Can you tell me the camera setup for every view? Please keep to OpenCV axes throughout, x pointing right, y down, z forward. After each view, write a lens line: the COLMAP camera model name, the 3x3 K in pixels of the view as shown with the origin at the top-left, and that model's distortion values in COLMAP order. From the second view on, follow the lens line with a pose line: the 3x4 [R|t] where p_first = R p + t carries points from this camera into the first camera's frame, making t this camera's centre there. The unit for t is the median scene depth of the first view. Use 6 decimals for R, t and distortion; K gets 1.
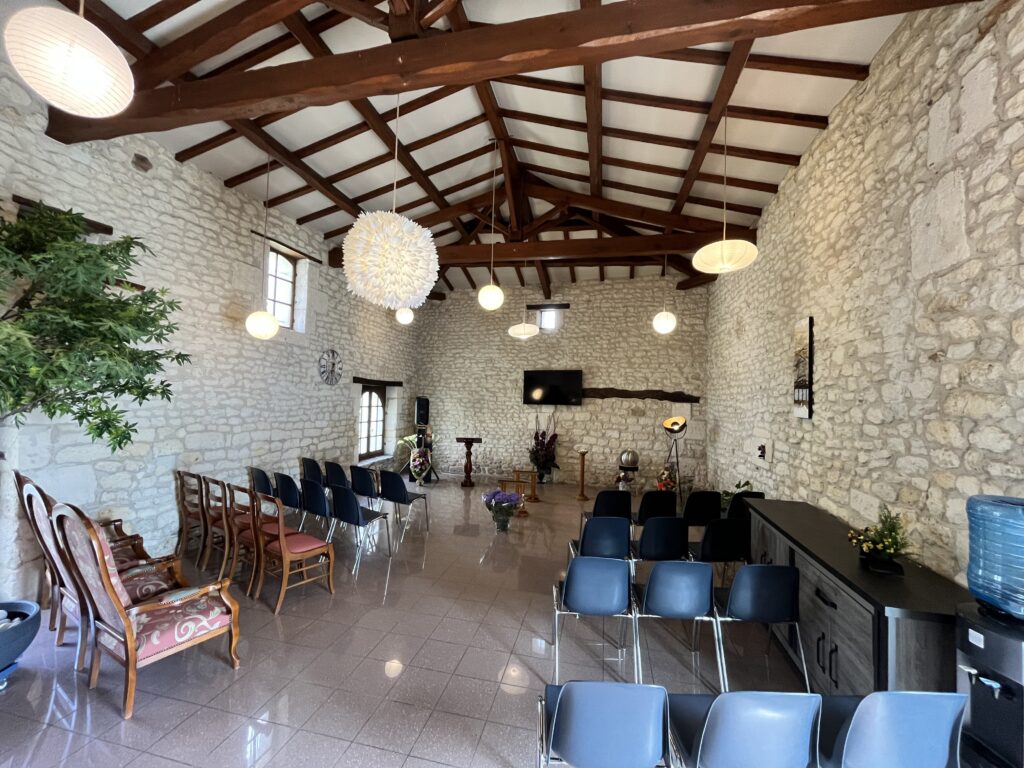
lens RADIAL K [[419.9, 0, 511.5], [0, 419.9, 385.5], [0, 0, 1]] dist [-0.005820, -0.000104]
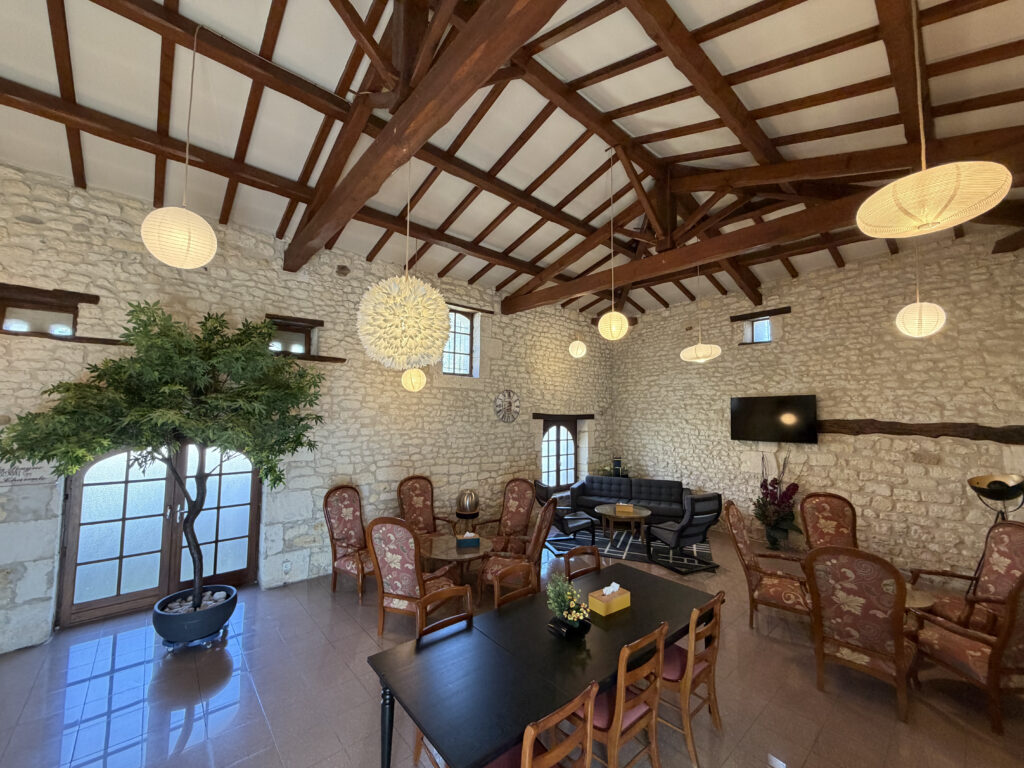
lens RADIAL K [[412.2, 0, 507.7], [0, 412.2, 383.9], [0, 0, 1]] dist [0.006868, -0.002337]
pose [[0.803421, -0.062479, -0.592125, 0.183475], [0.030920, 0.997515, -0.063301, -0.029374], [0.594609, 0.032549, 0.803356, 0.127587]]
